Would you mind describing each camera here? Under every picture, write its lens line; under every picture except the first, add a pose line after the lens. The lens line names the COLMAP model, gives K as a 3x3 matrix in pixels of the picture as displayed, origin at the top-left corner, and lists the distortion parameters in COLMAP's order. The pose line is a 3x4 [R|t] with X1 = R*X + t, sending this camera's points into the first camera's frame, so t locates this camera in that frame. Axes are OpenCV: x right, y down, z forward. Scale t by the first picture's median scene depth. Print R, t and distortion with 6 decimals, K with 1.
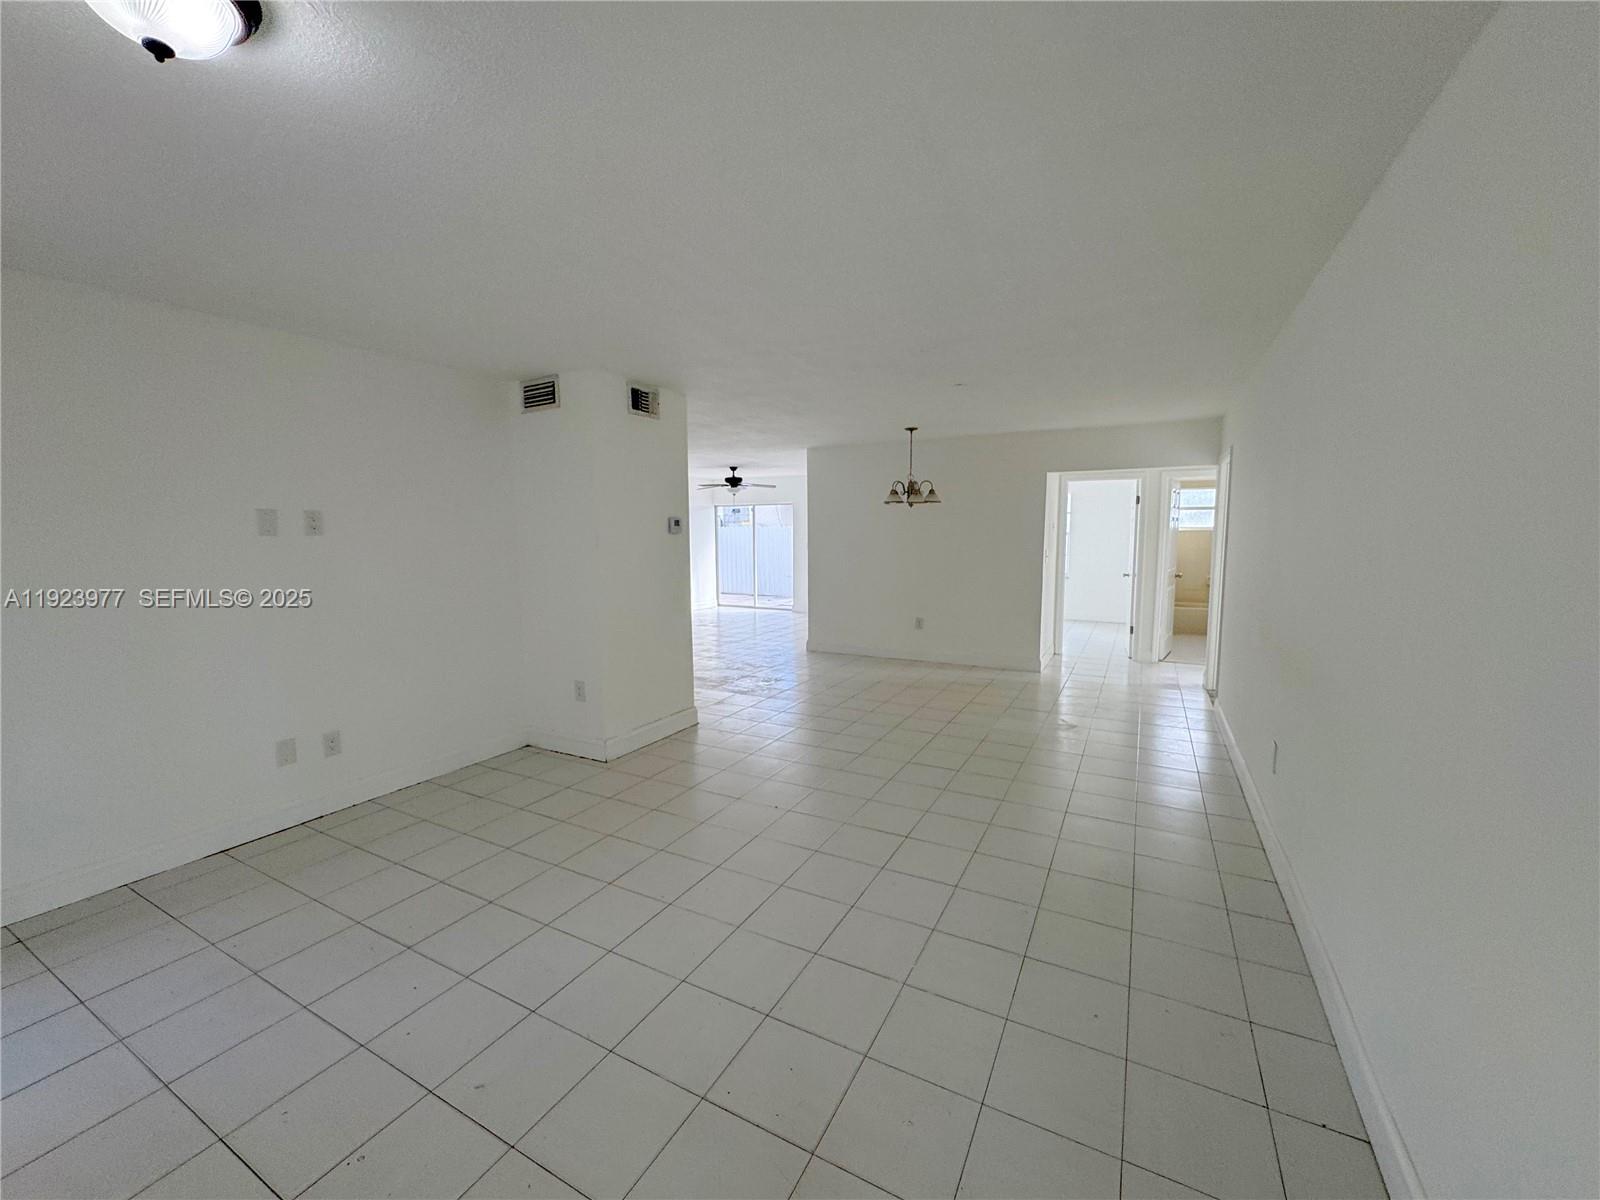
lens RADIAL K [[639.9, 0, 800.3], [0, 639.9, 597.1], [0, 0, 1]] dist [-0.004434, 0.000123]
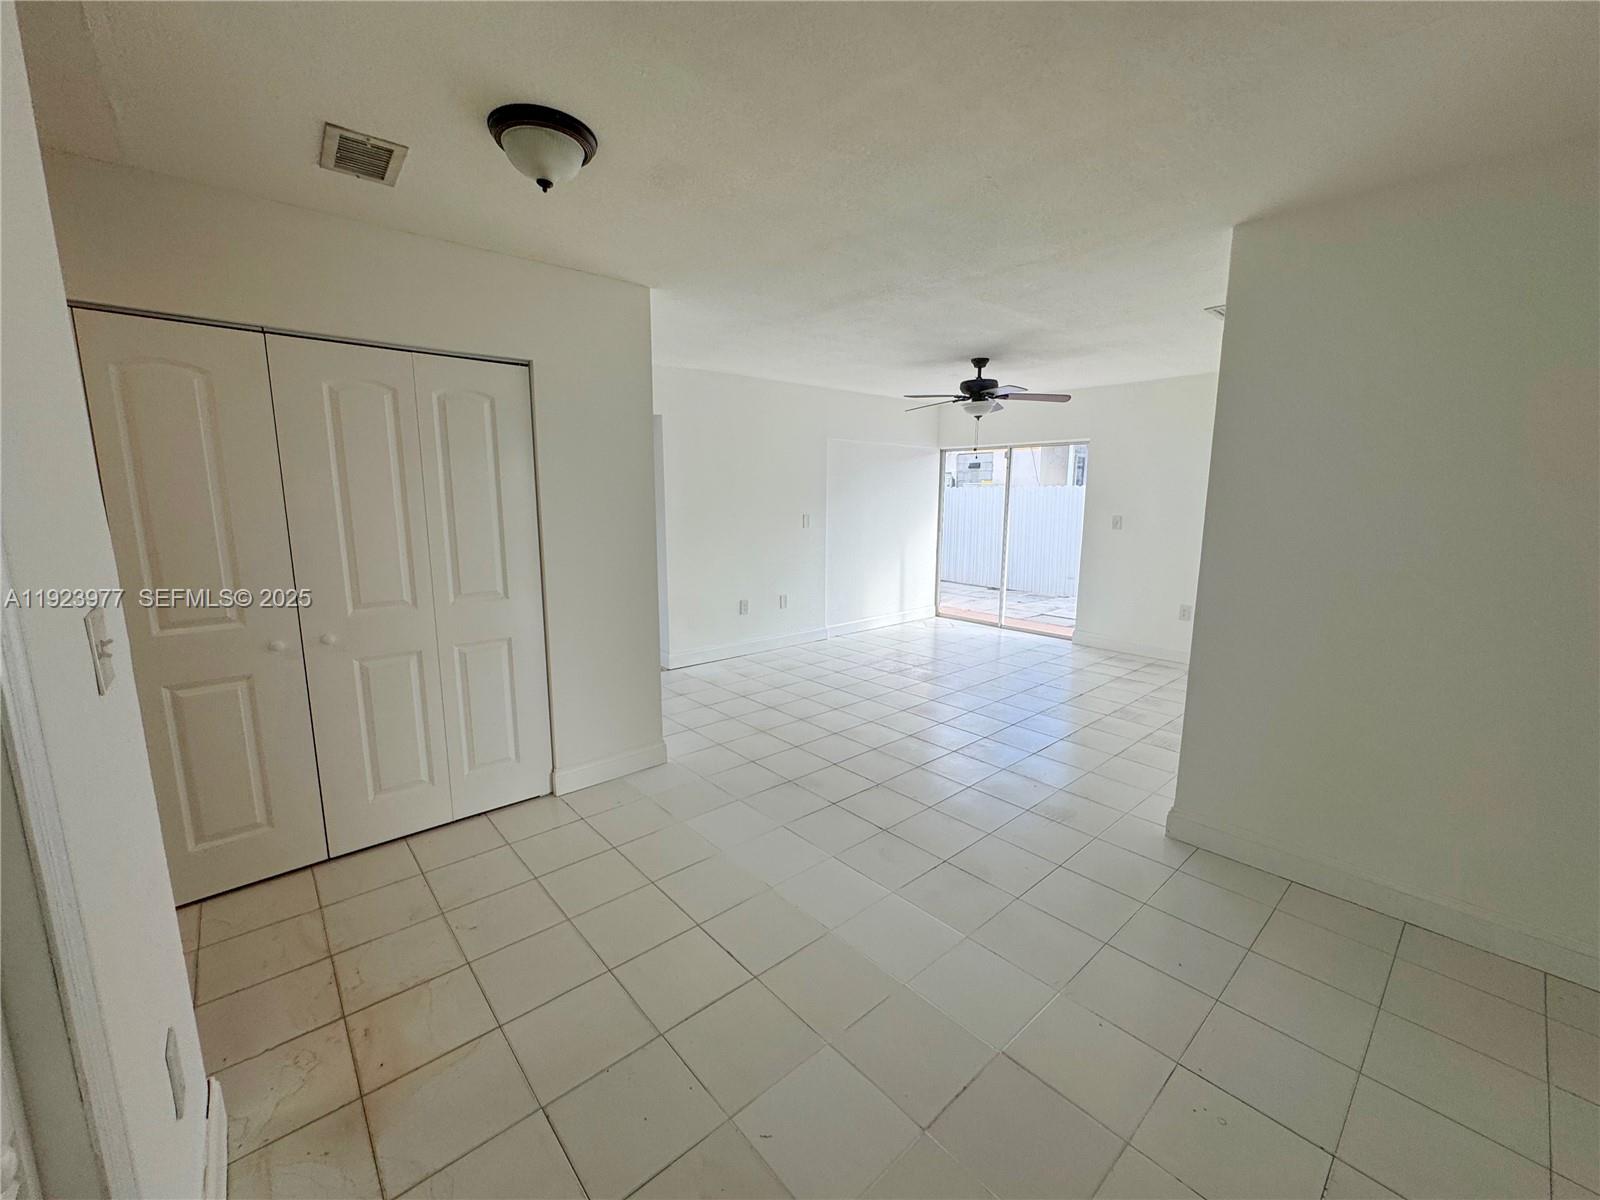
lens RADIAL K [[639.9, 0, 793.8], [0, 639.9, 604.8], [0, 0, 1]] dist [-0.004434, 0.000123]
pose [[0.933976, 0.065640, -0.351256, -0.043483], [-0.040698, 0.996127, 0.077934, -0.041246], [0.355011, -0.058493, 0.933030, 0.393722]]
